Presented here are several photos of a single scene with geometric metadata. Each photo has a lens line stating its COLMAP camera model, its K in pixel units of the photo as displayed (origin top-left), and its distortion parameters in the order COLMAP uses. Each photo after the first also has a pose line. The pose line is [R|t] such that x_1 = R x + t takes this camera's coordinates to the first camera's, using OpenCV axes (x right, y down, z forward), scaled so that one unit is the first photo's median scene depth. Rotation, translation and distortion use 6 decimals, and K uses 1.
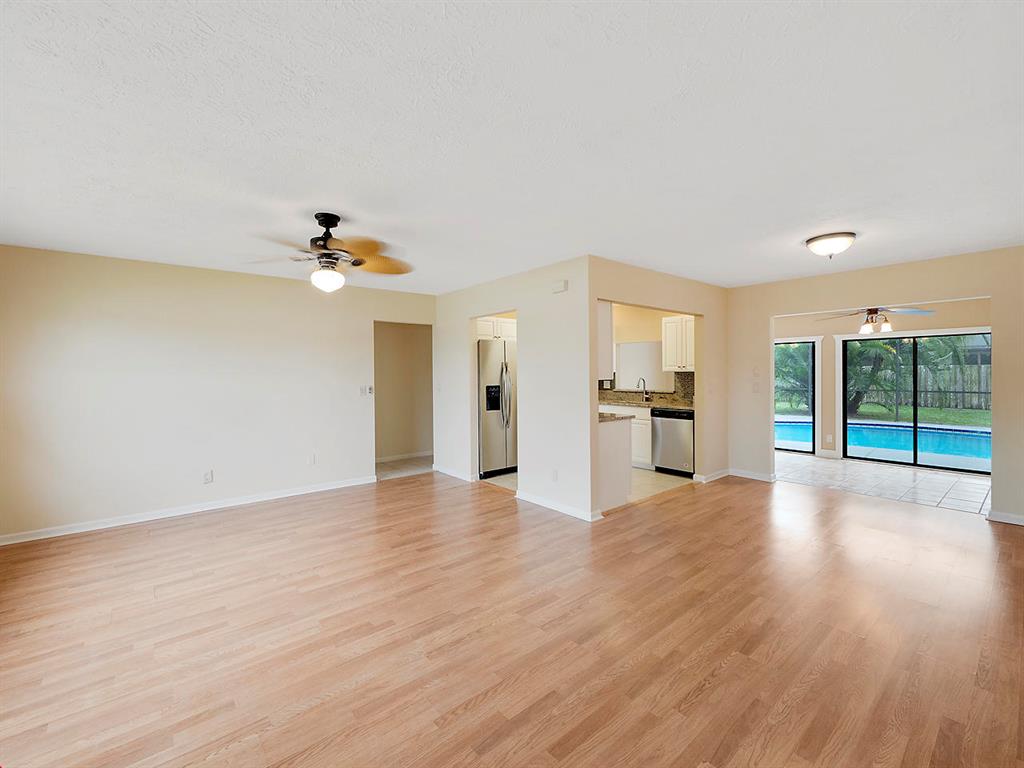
lens RADIAL K [[435.5, 0, 506.0], [0, 435.5, 377.0], [0, 0, 1]] dist [-0.001827, -0.000360]
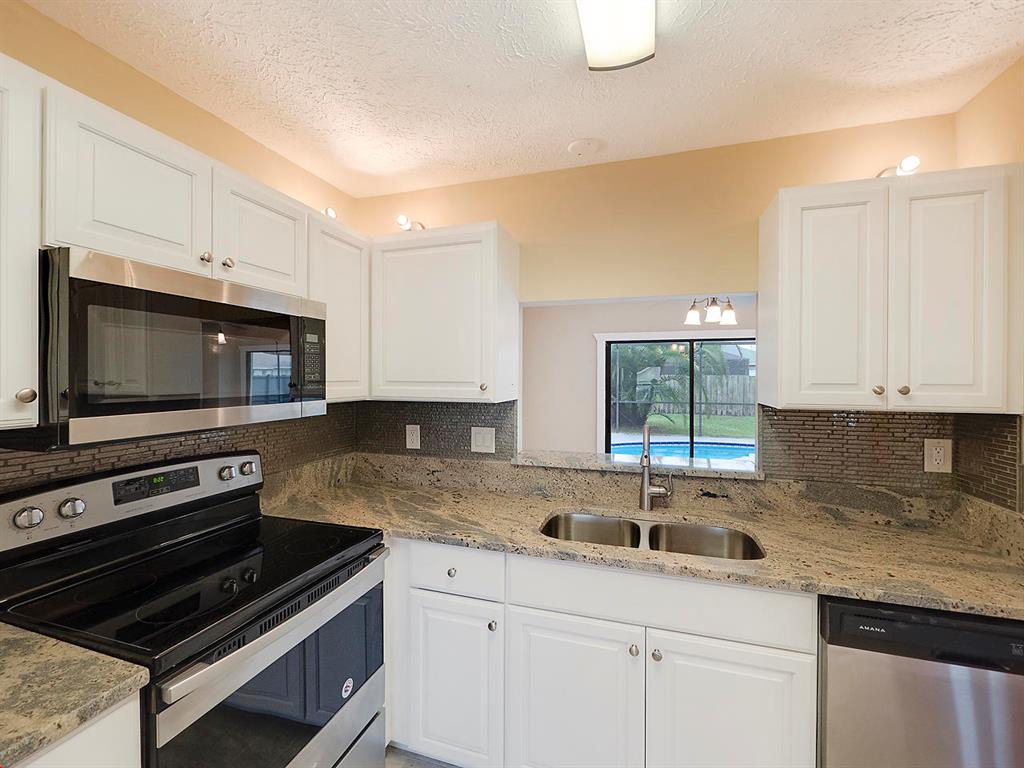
lens RADIAL K [[435.5, 0, 506.0], [0, 435.5, 377.0], [0, 0, 1]] dist [-0.001827, -0.000360]
pose [[0.839751, 0.009655, 0.542885, 0.178202], [-0.004366, 0.999930, -0.011030, -0.047698], [-0.542954, 0.006893, 0.839734, 1.600125]]
